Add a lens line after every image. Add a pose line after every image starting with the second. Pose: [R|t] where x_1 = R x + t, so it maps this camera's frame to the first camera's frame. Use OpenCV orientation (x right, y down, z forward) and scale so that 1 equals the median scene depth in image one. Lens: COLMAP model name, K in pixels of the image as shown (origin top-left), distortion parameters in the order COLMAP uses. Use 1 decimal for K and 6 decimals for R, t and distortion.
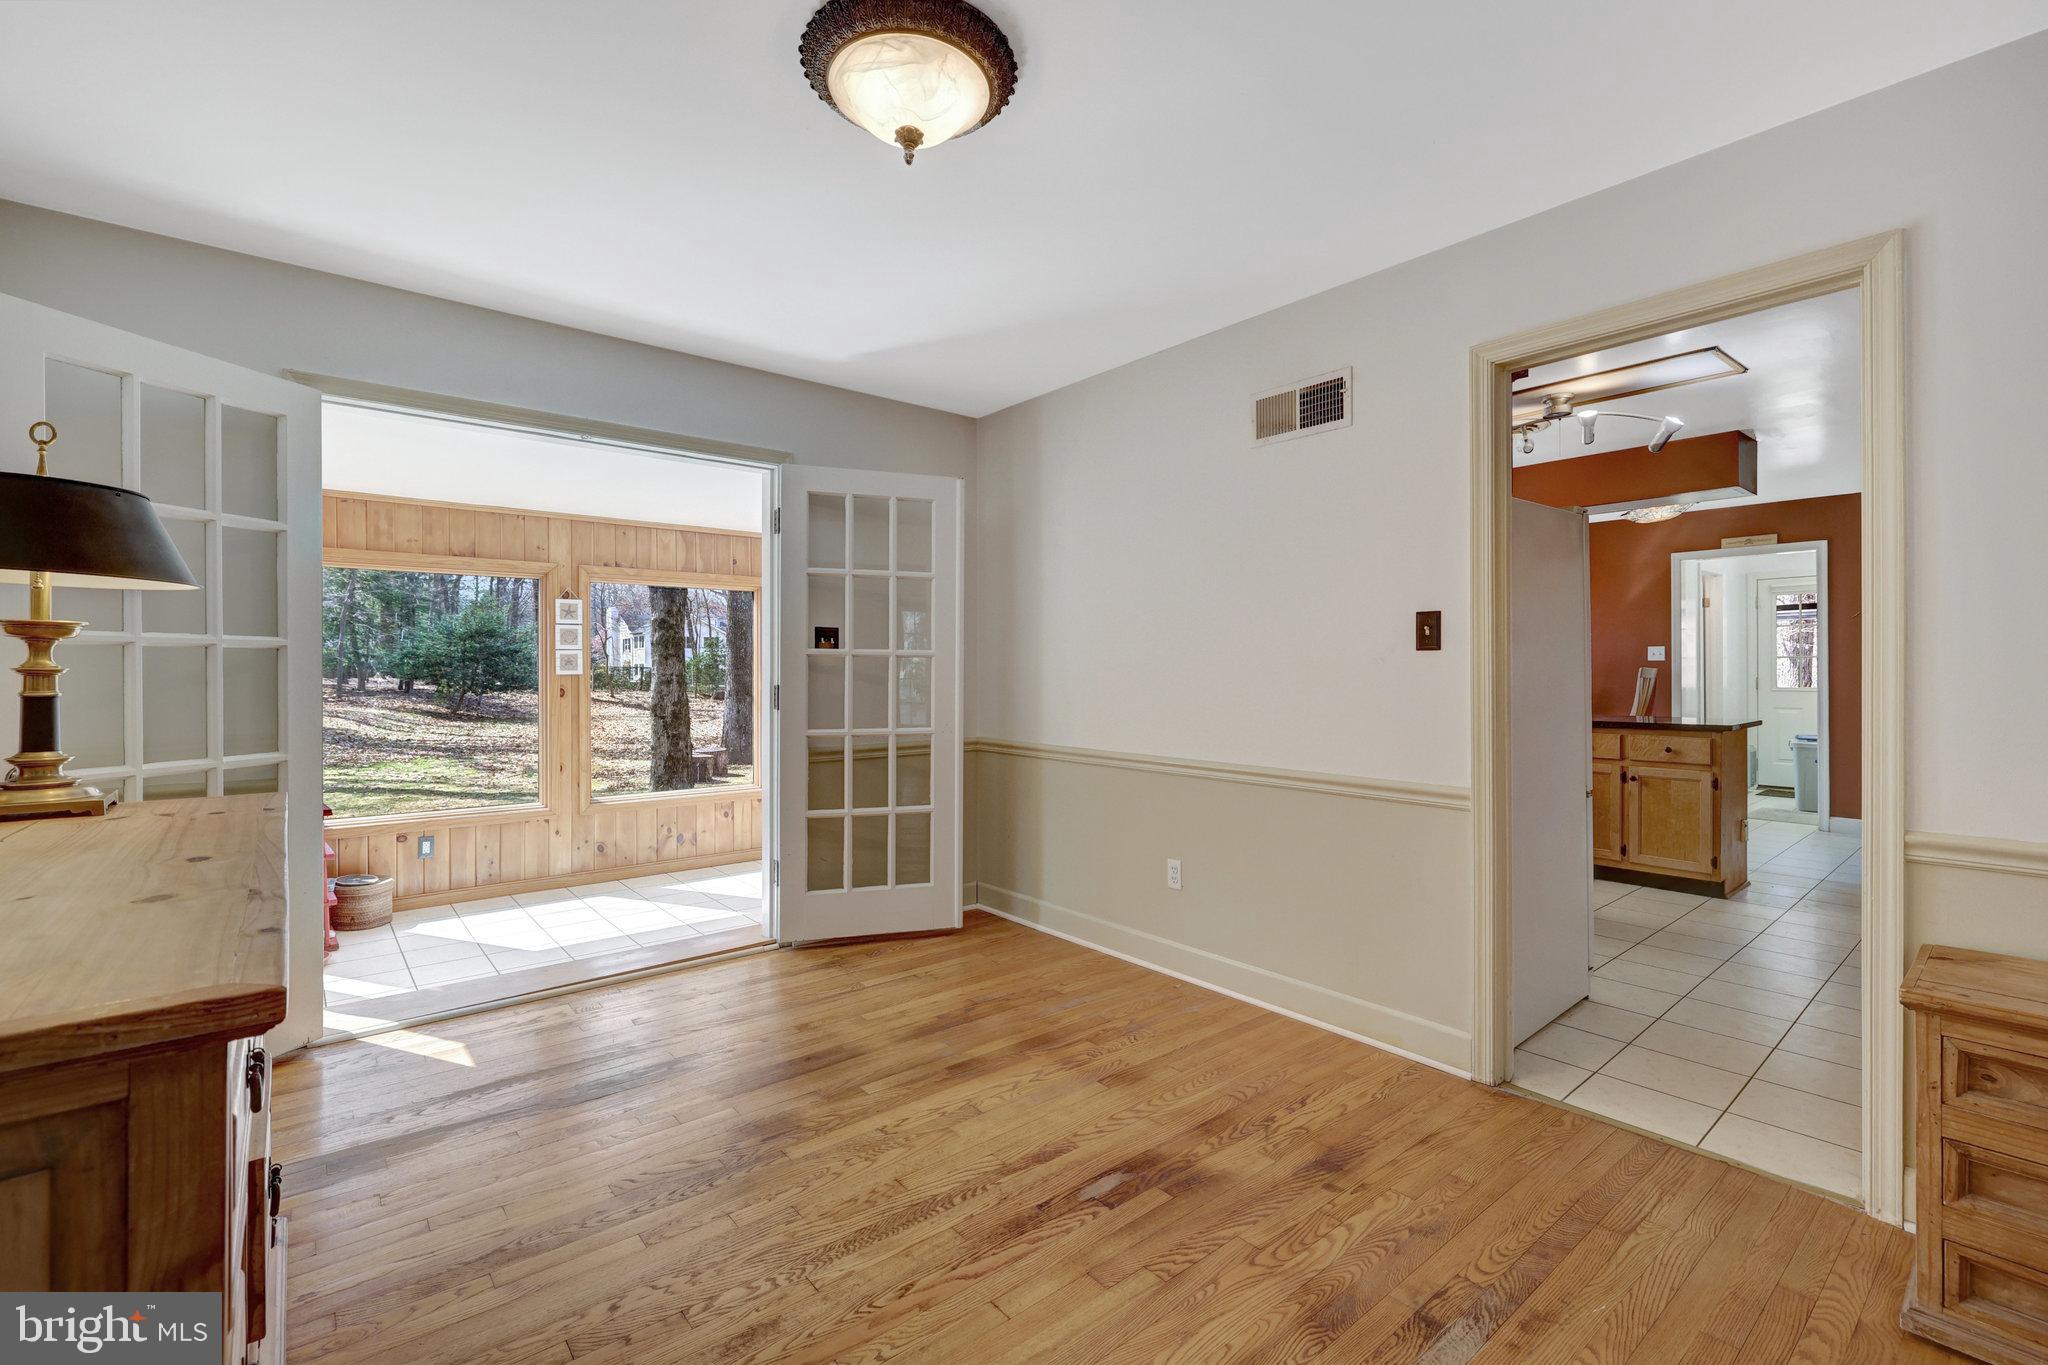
lens RADIAL K [[888.3, 0, 1024.6], [0, 888.3, 678.8], [0, 0, 1]] dist [0.000739, 0.000242]
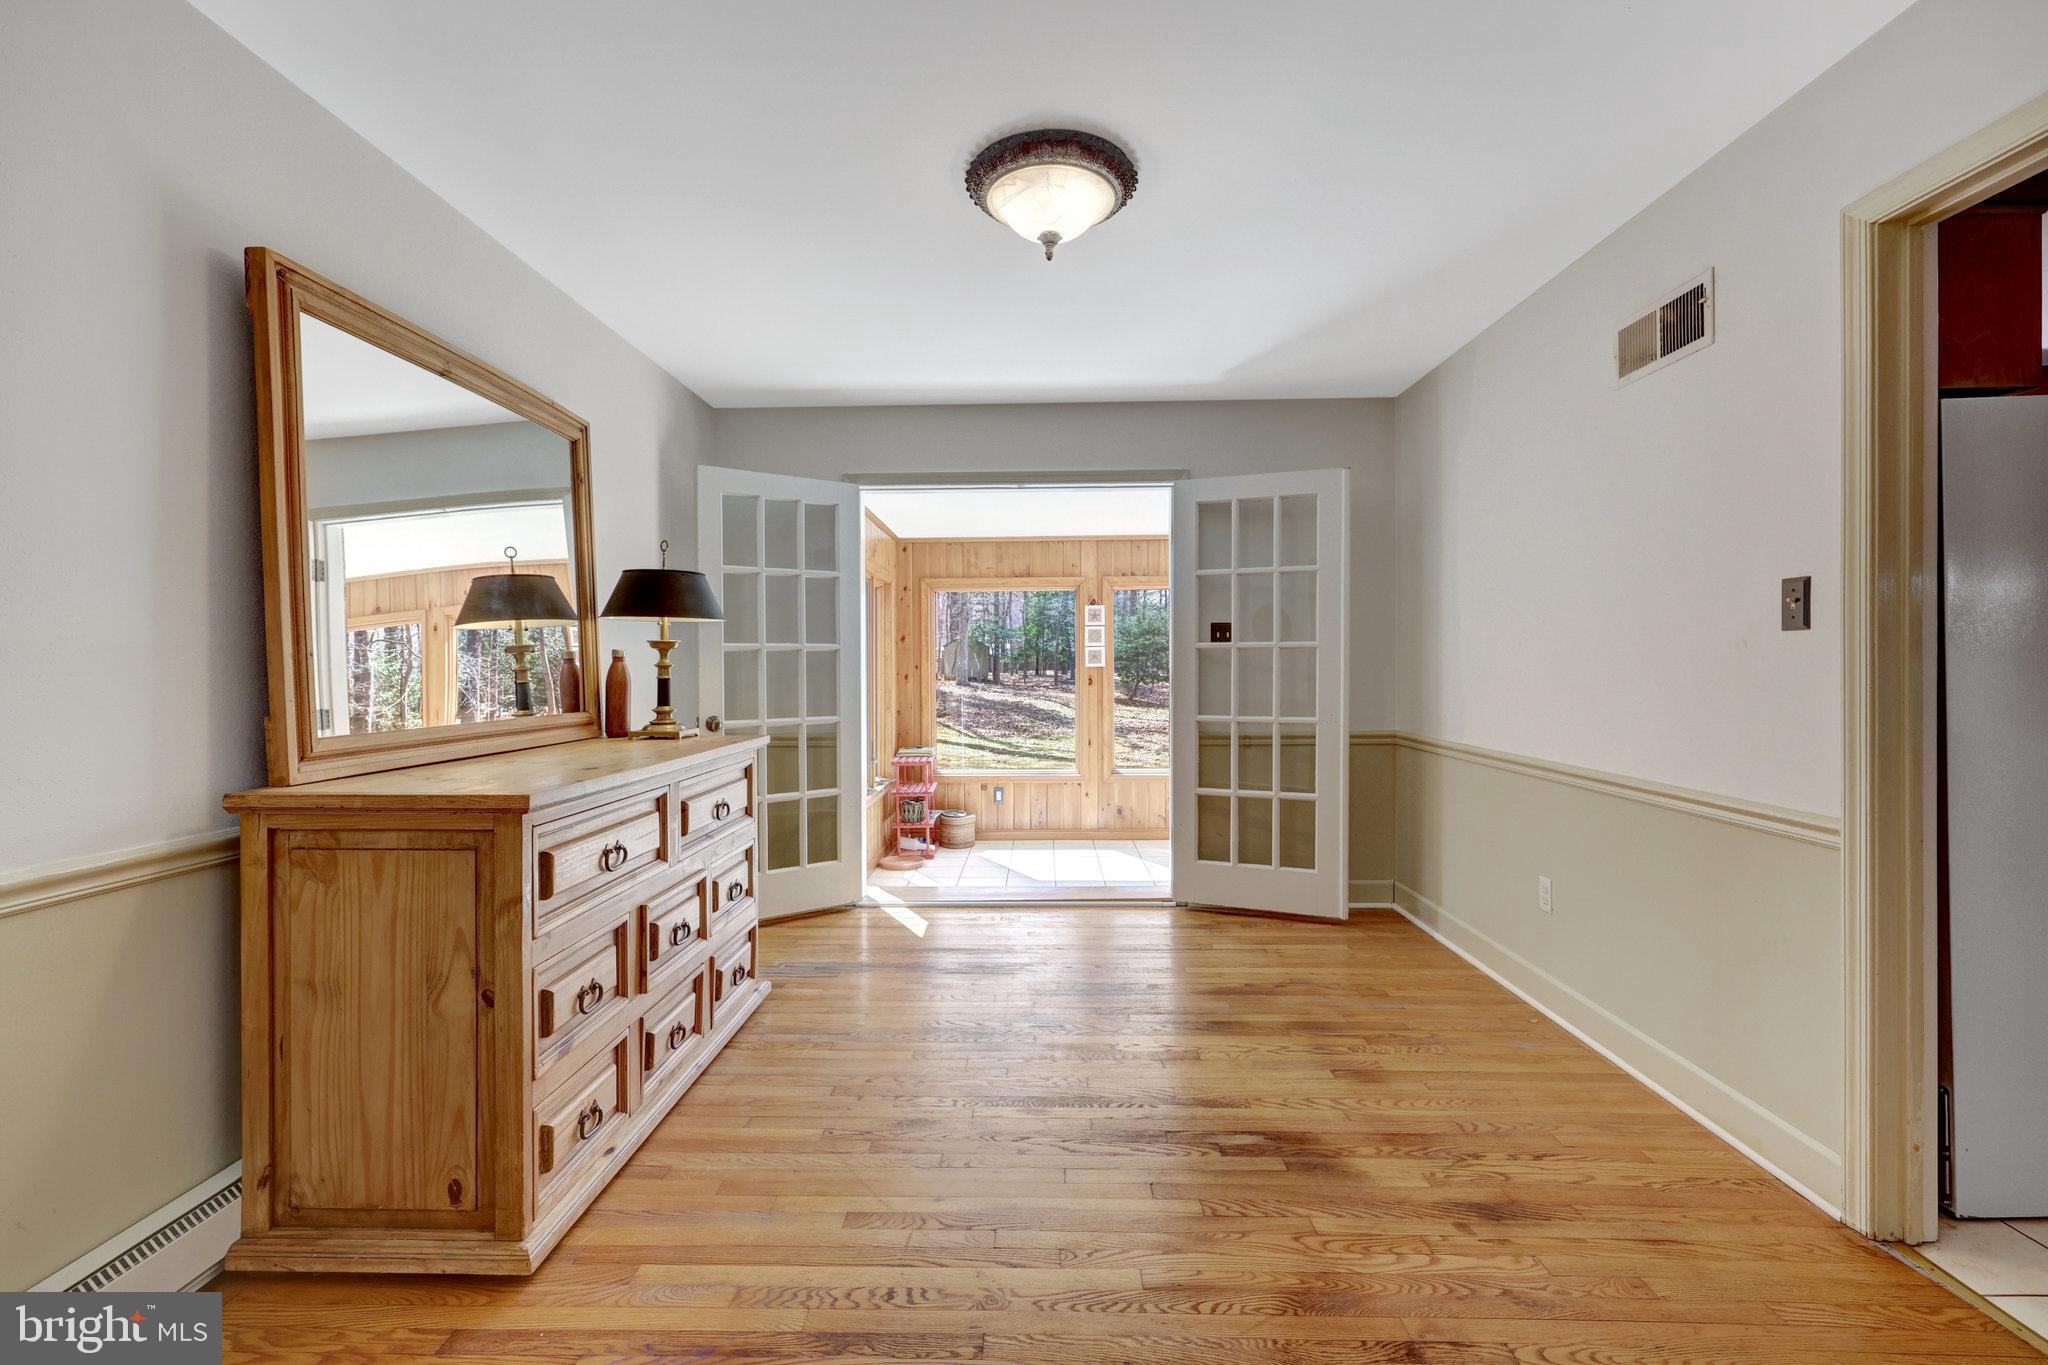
lens RADIAL K [[891.3, 0, 1022.4], [0, 891.3, 676.1], [0, 0, 1]] dist [-0.000327, 0.000173]
pose [[0.753897, 0.003288, -0.656985, 0.324380], [0.000519, 0.999984, 0.005599, 0.001408], [0.656993, -0.004562, 0.753883, 0.009722]]
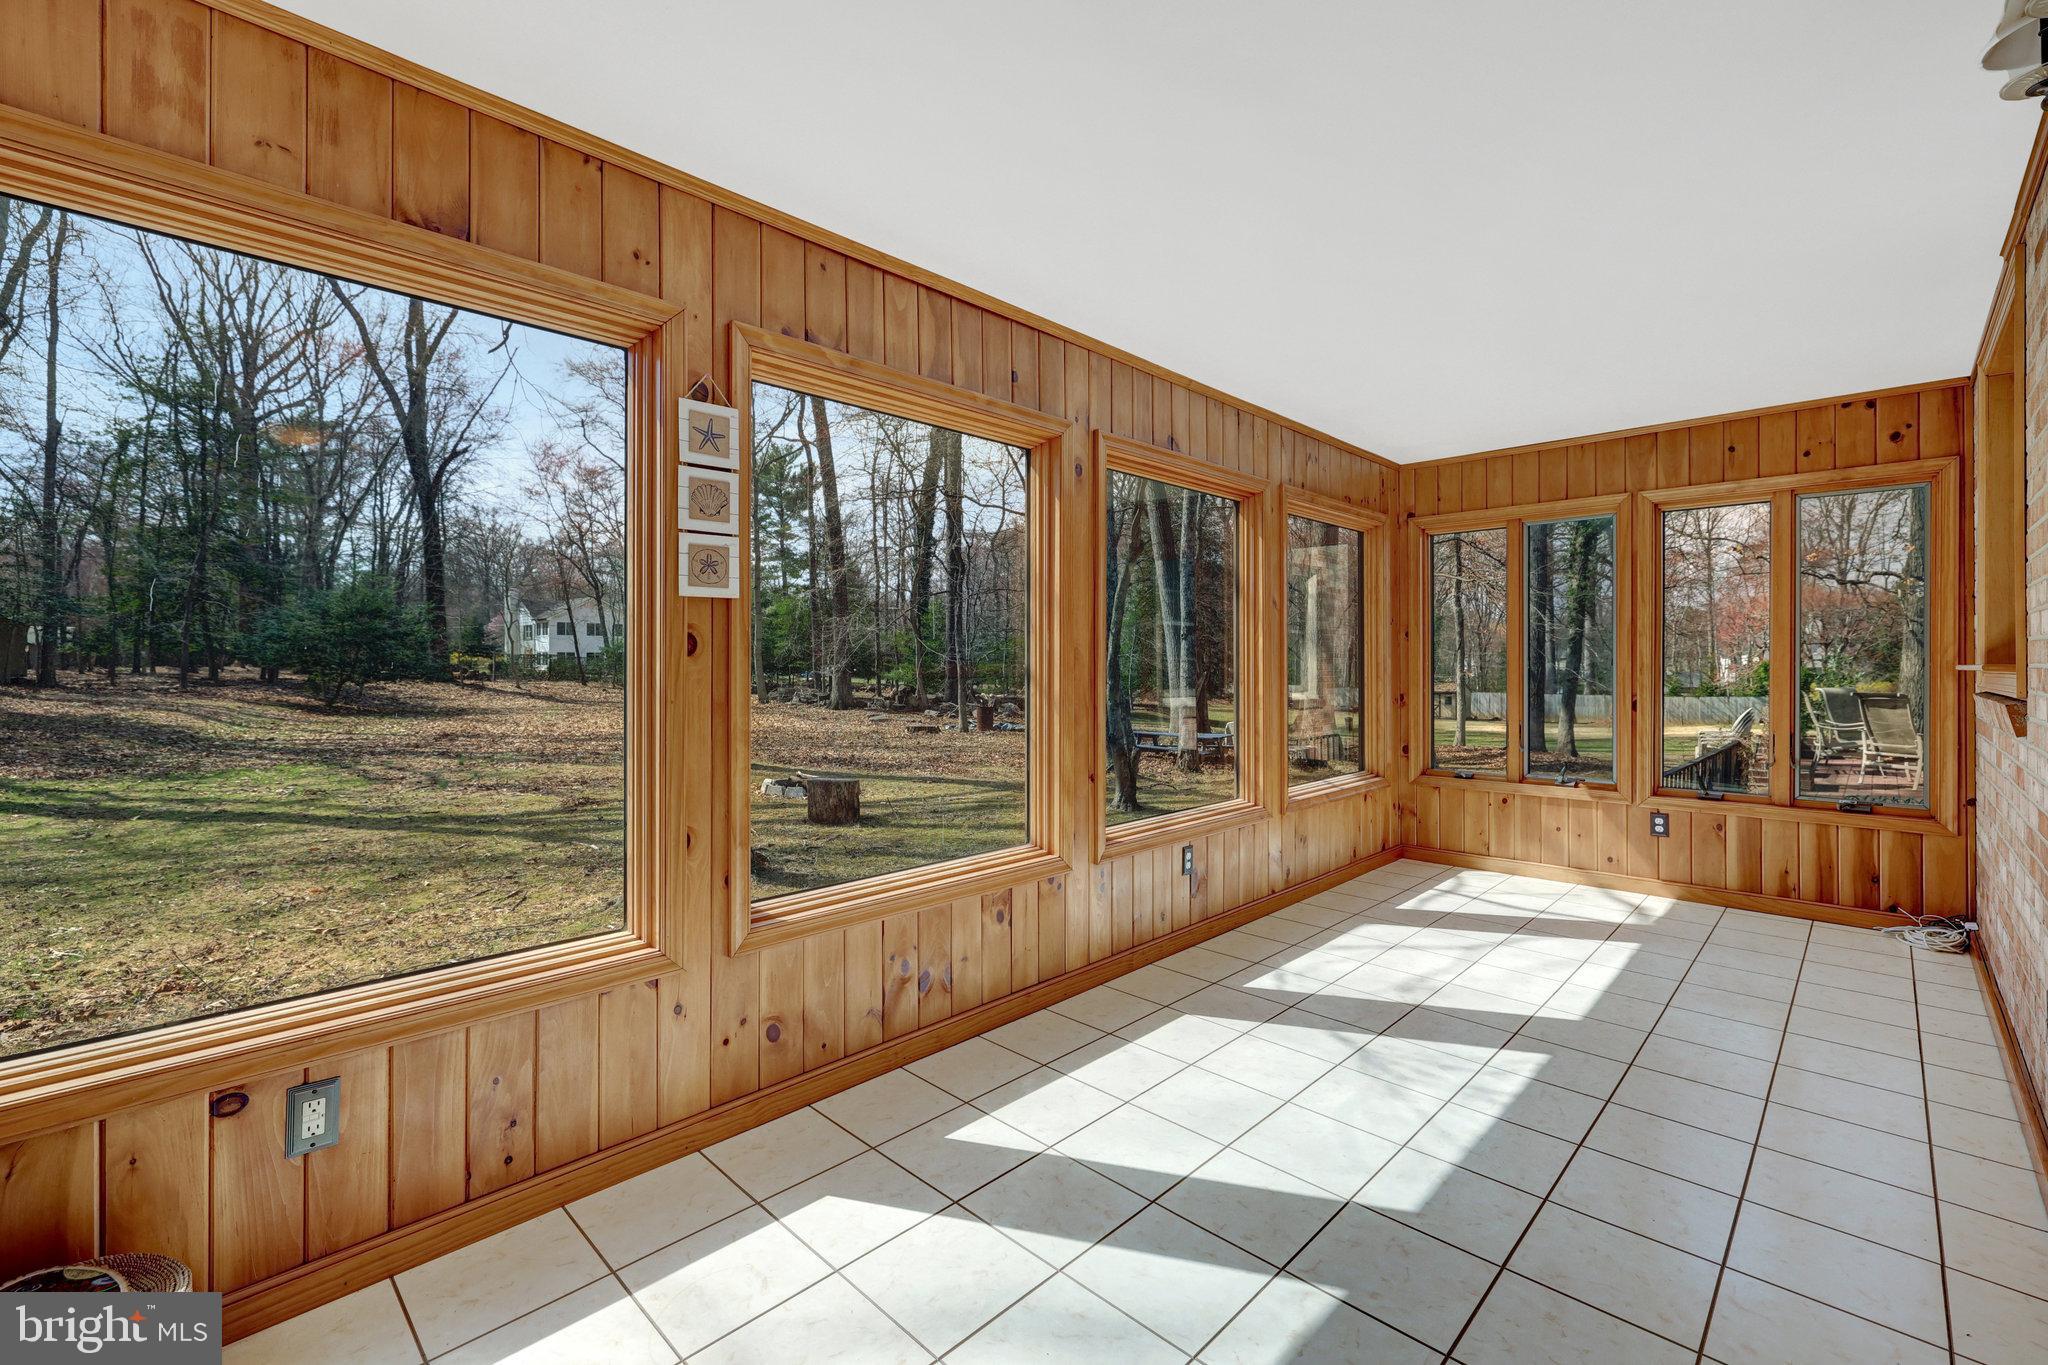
lens RADIAL K [[875.9, 0, 1021.6], [0, 875.9, 663.5], [0, 0, 1]] dist [-0.000246, 0.000061]
pose [[0.994910, -0.000150, 0.100769, -0.612780], [0.000898, 0.999972, -0.007376, 0.039431], [-0.100765, 0.007429, 0.994882, 0.894908]]
